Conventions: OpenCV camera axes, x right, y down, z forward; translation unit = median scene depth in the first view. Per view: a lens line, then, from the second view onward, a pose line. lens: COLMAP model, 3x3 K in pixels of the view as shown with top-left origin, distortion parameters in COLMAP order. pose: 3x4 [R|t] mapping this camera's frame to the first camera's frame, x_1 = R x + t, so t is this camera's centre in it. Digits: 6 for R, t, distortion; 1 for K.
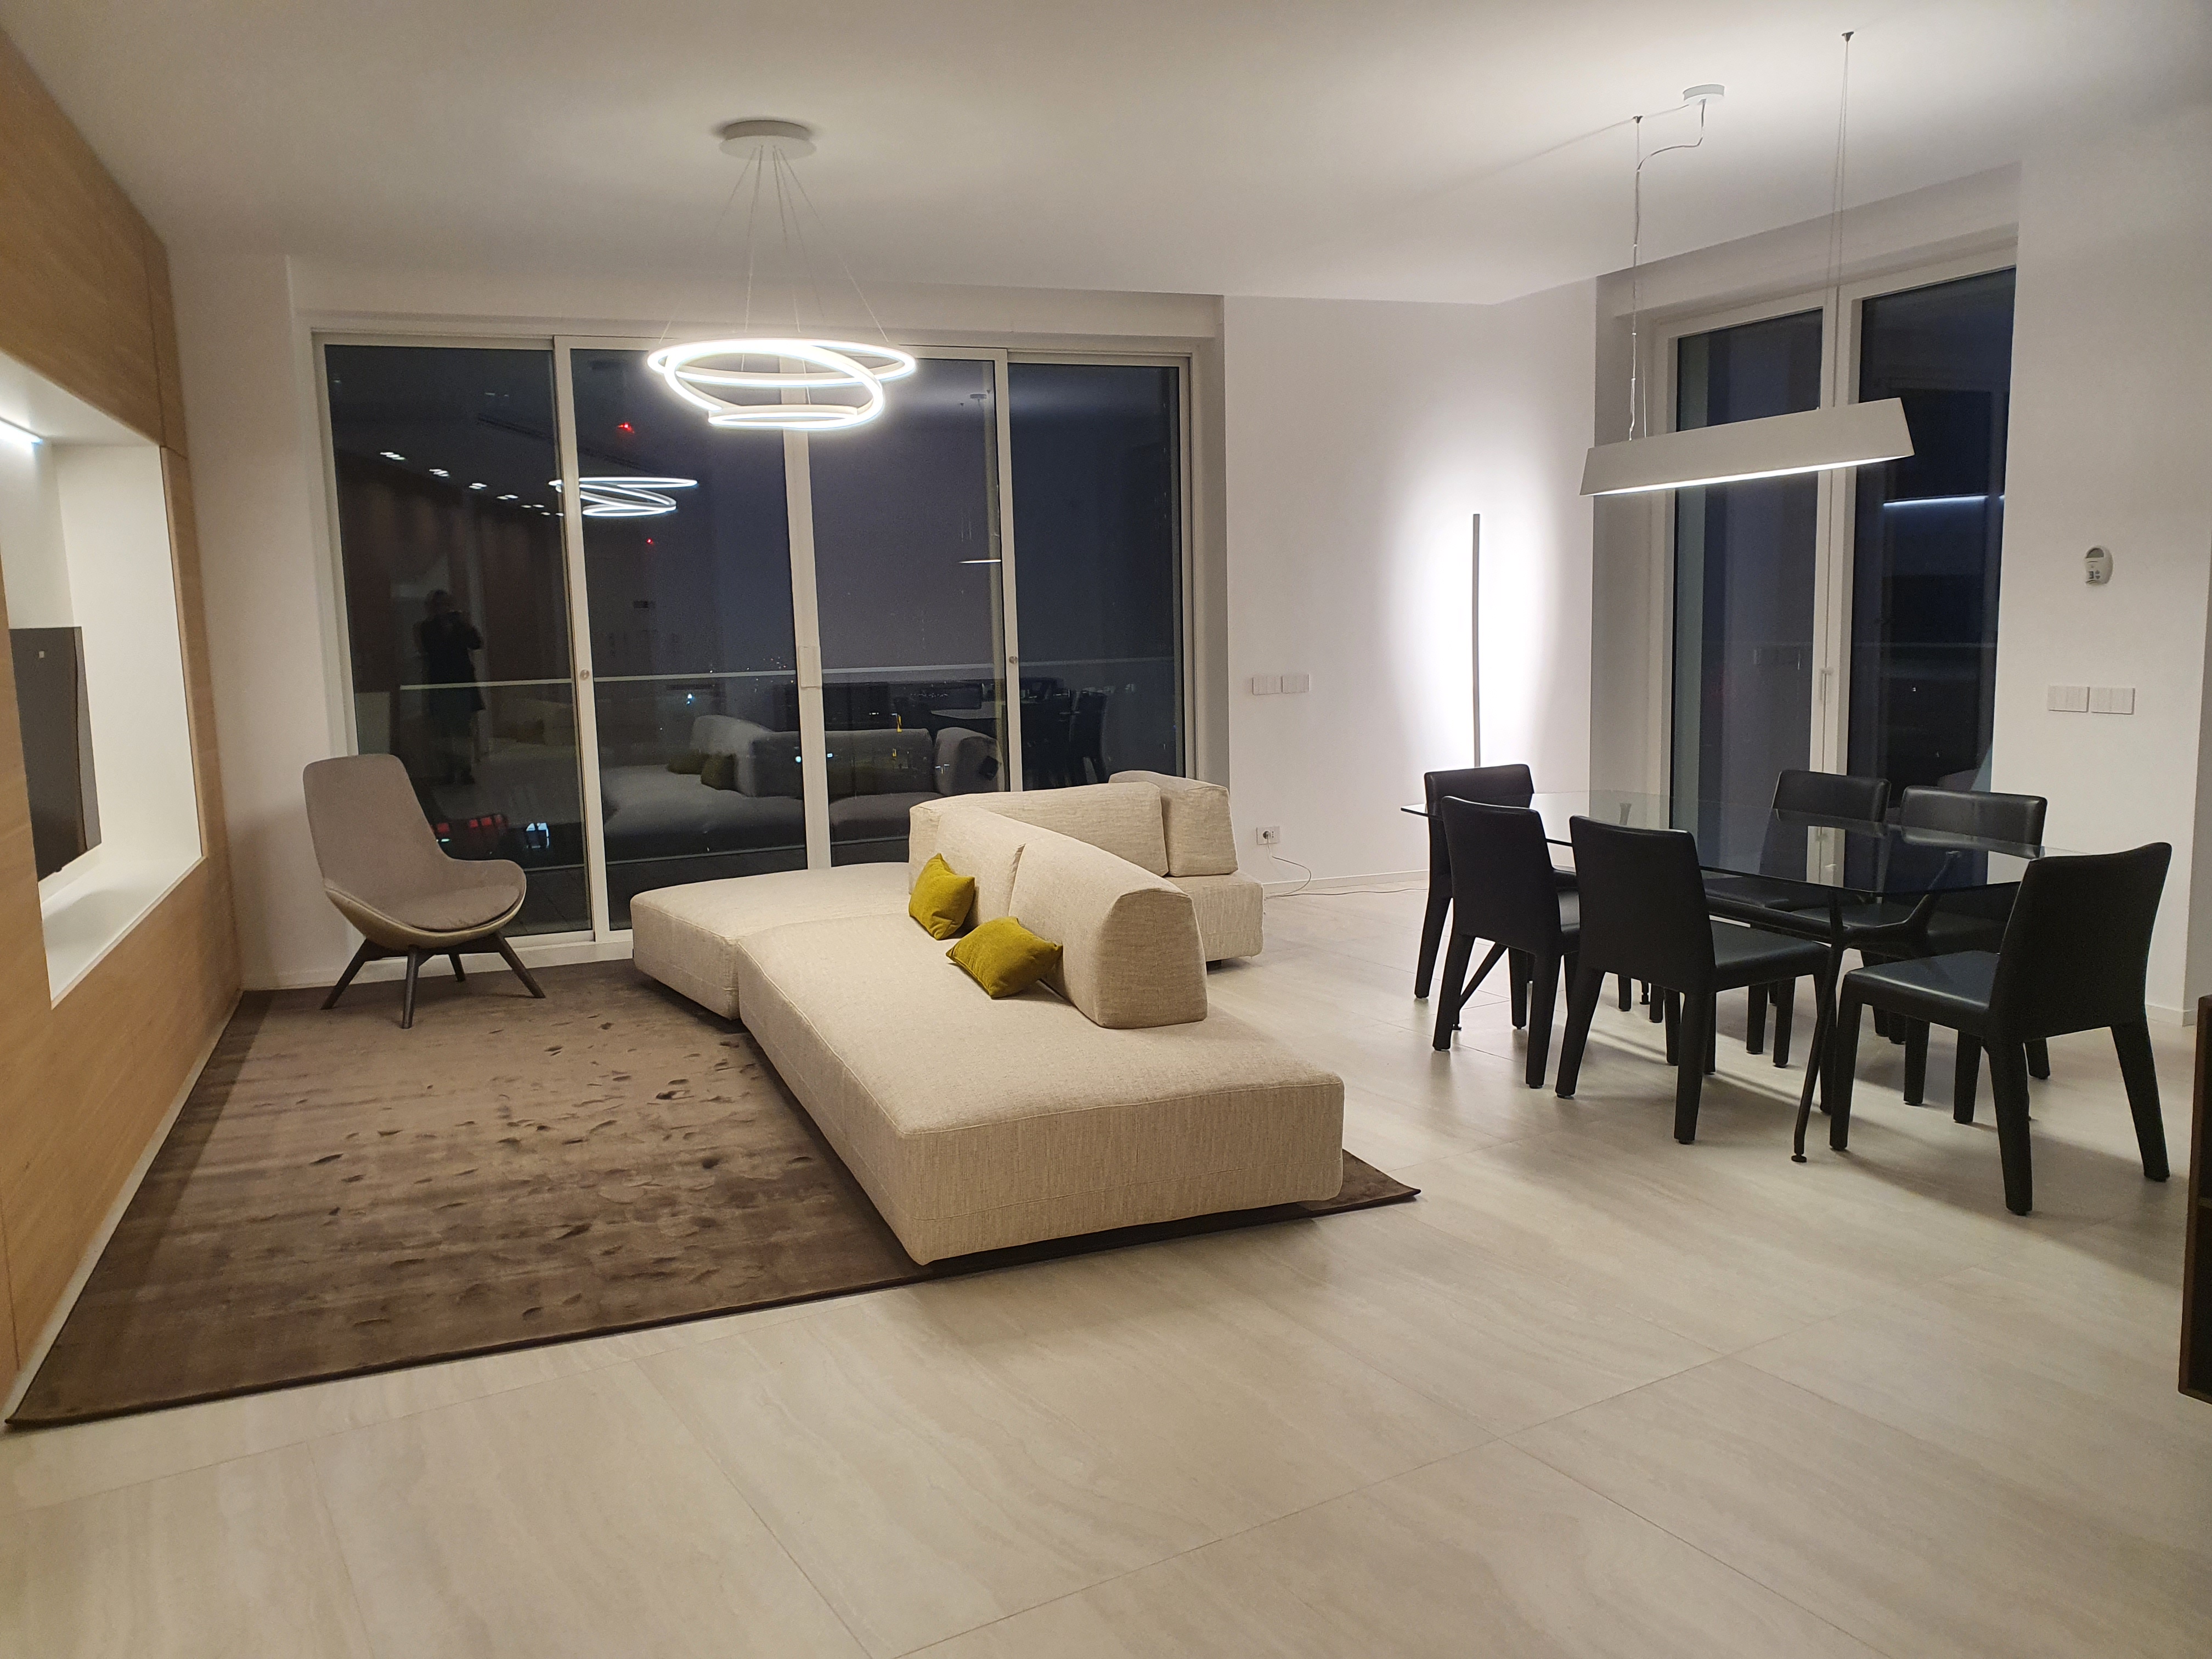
lens RADIAL K [[1717.4, 0, 1103.7], [0, 1717.4, 831.9], [0, 0, 1]] dist [0.015078, 0.003462]
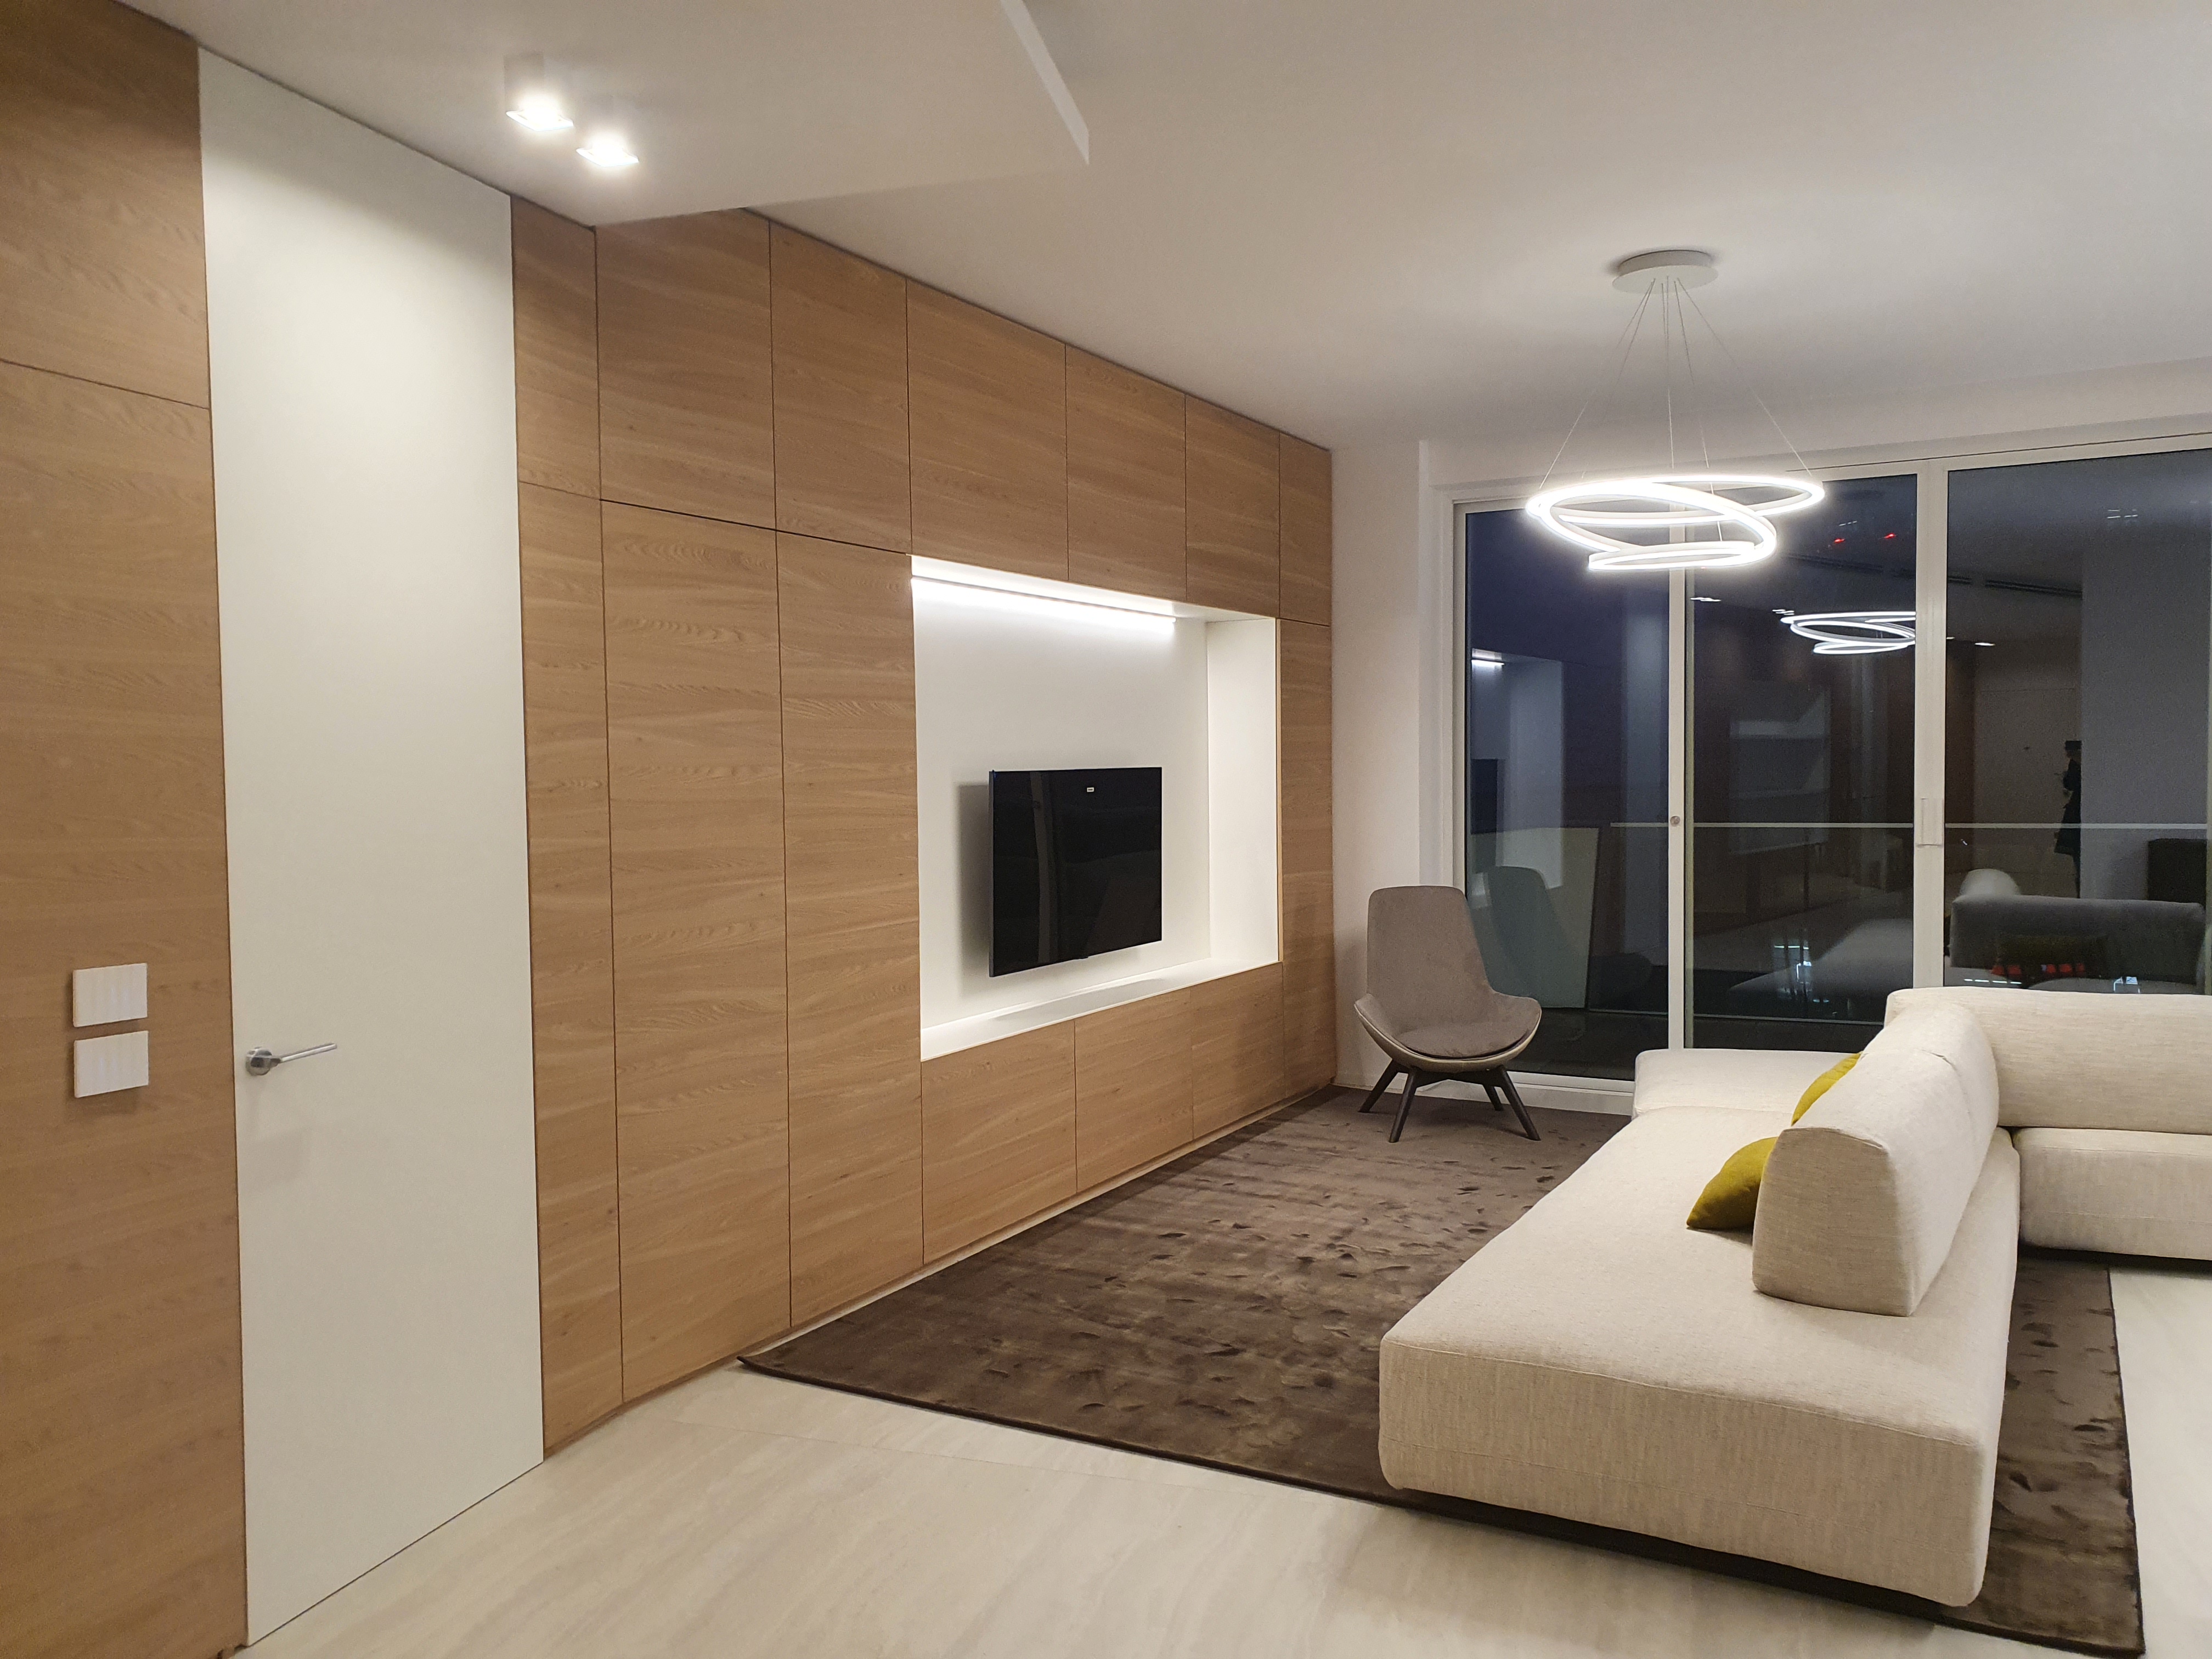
lens RADIAL K [[1707.0, 0, 1106.0], [0, 1707.0, 829.5], [0, 0, 1]] dist [0.005439, -0.003728]
pose [[0.646660, 0.048916, -0.761209, 0.332805], [-0.104901, 0.994163, -0.025229, -0.039917], [0.755531, 0.096166, 0.648016, 0.190048]]
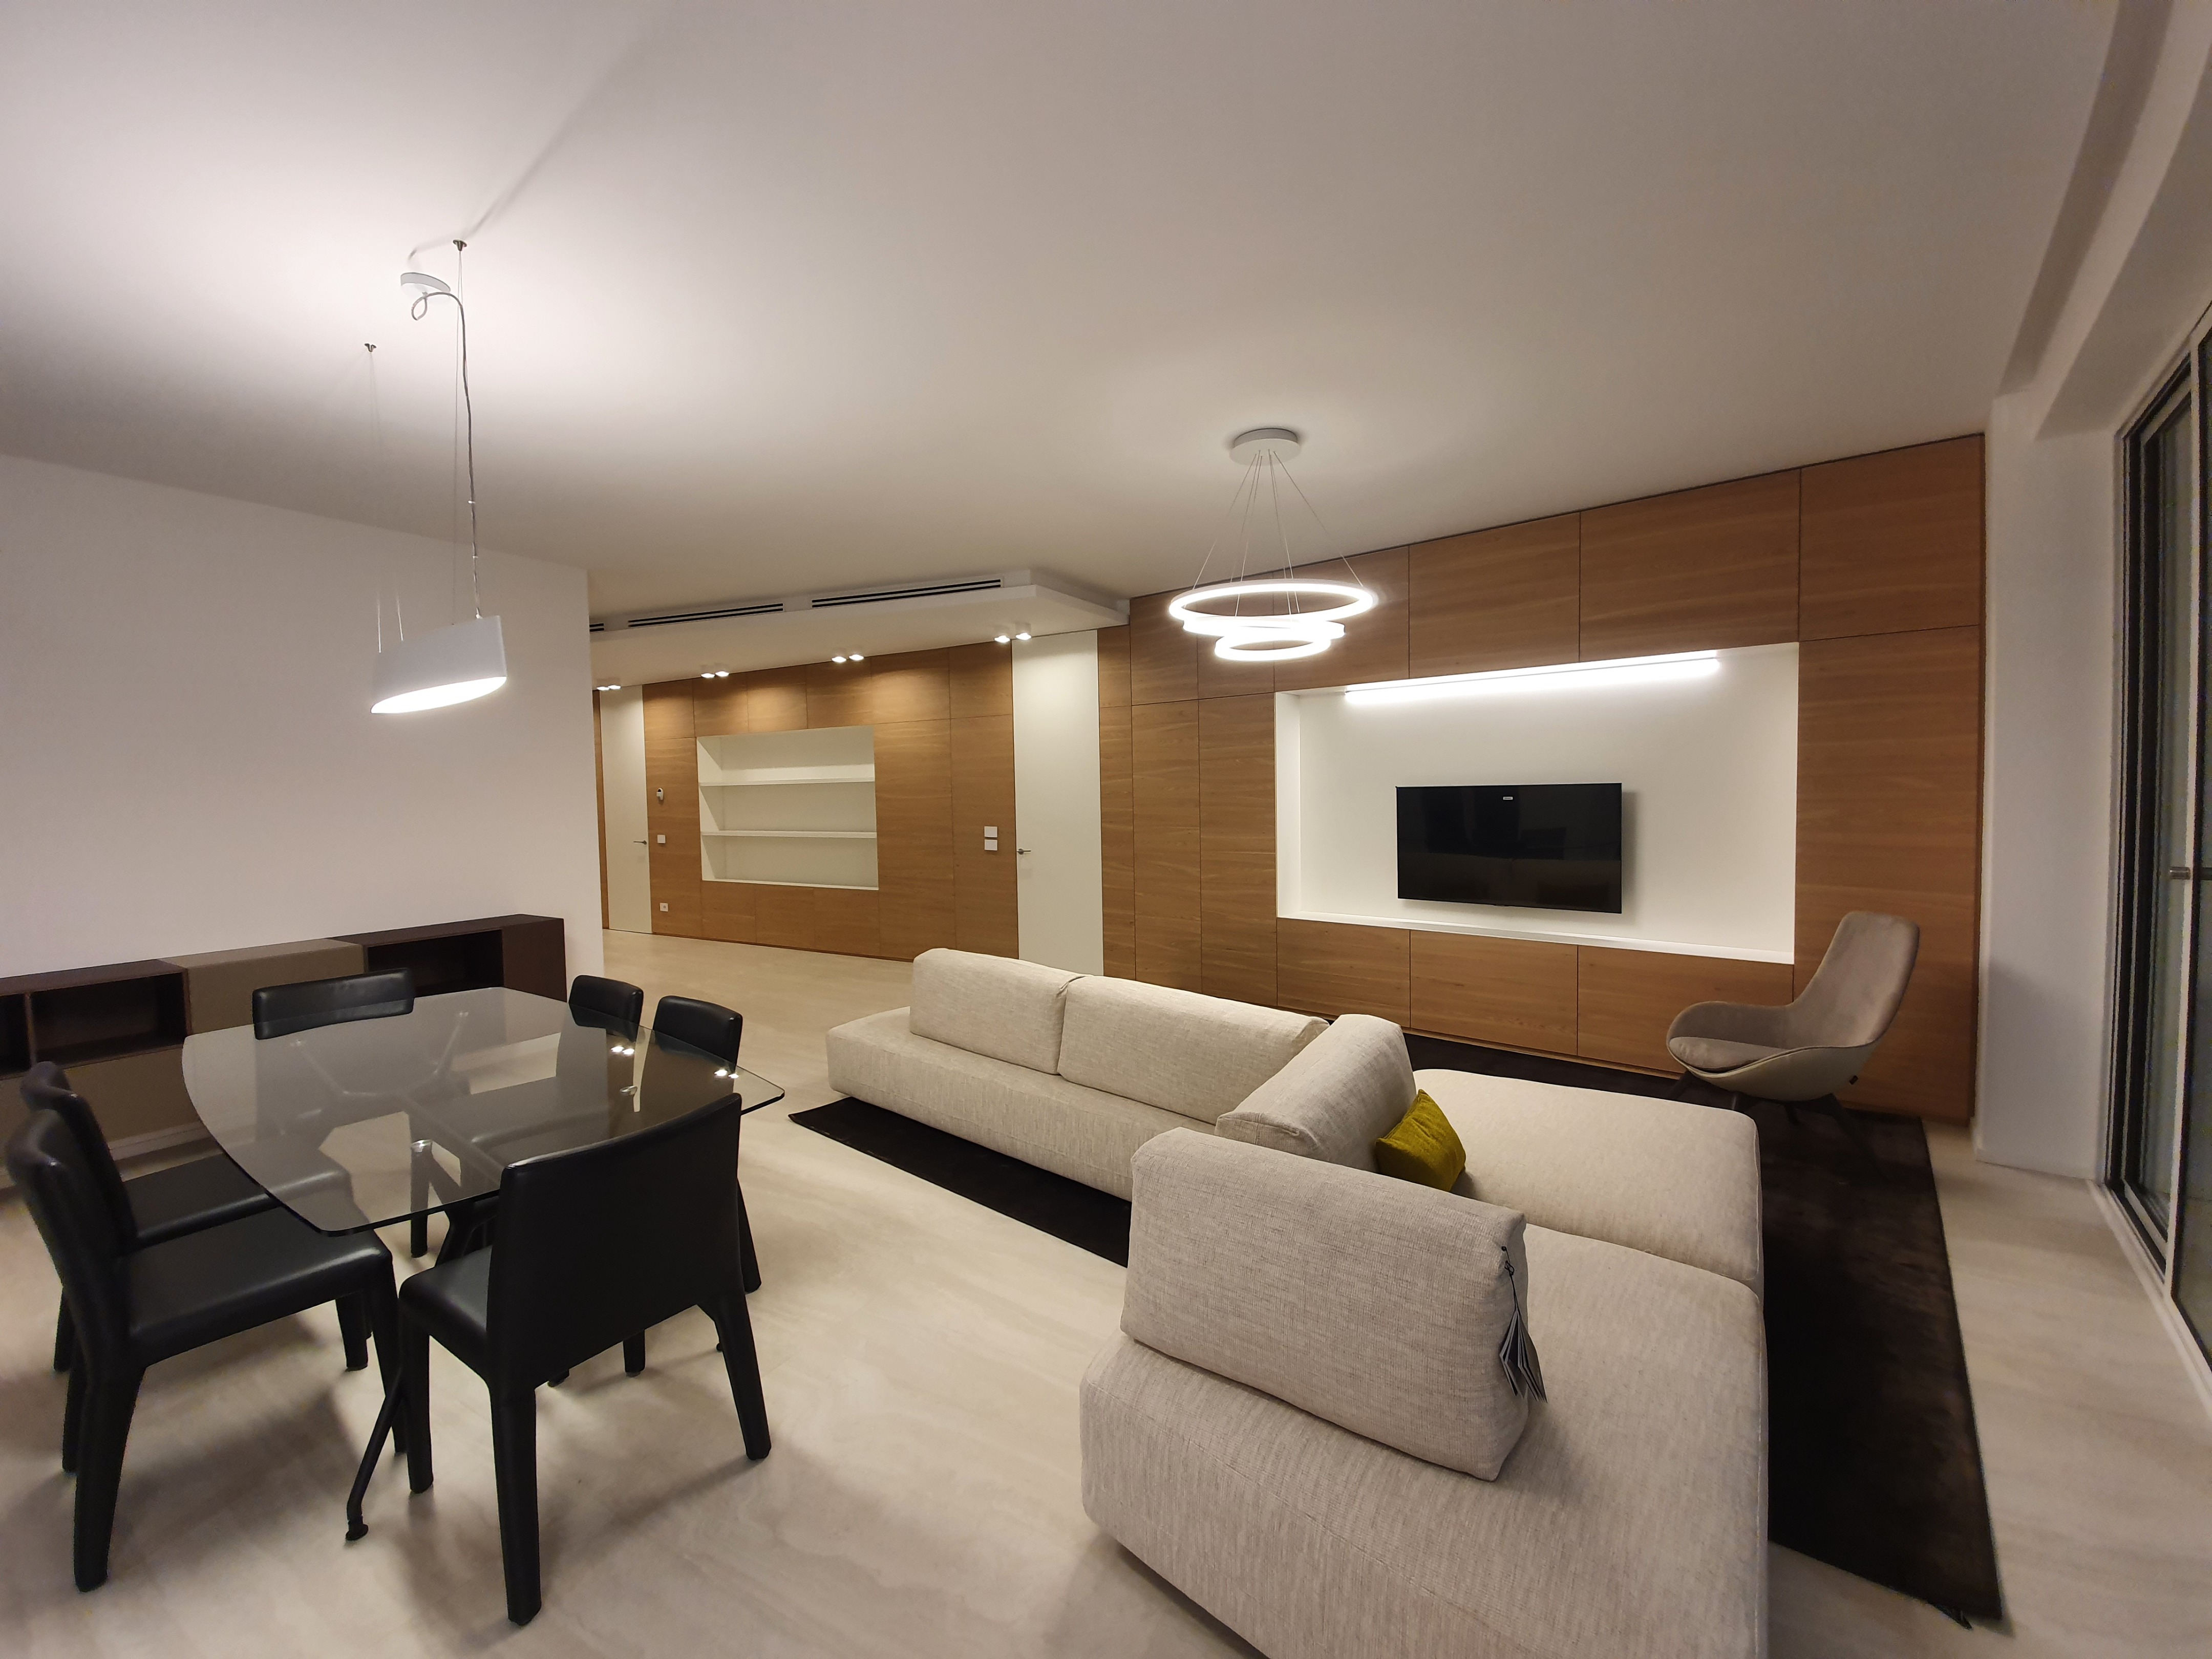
lens RADIAL K [[870.3, 0, 1111.2], [0, 870.3, 825.7], [0, 0, 1]] dist [0.015970, -0.017563]
pose [[-0.870600, 0.063664, -0.487854, 0.260472], [-0.023621, 0.985040, 0.170698, -0.220425], [0.491423, 0.160133, -0.856073, 1.562819]]
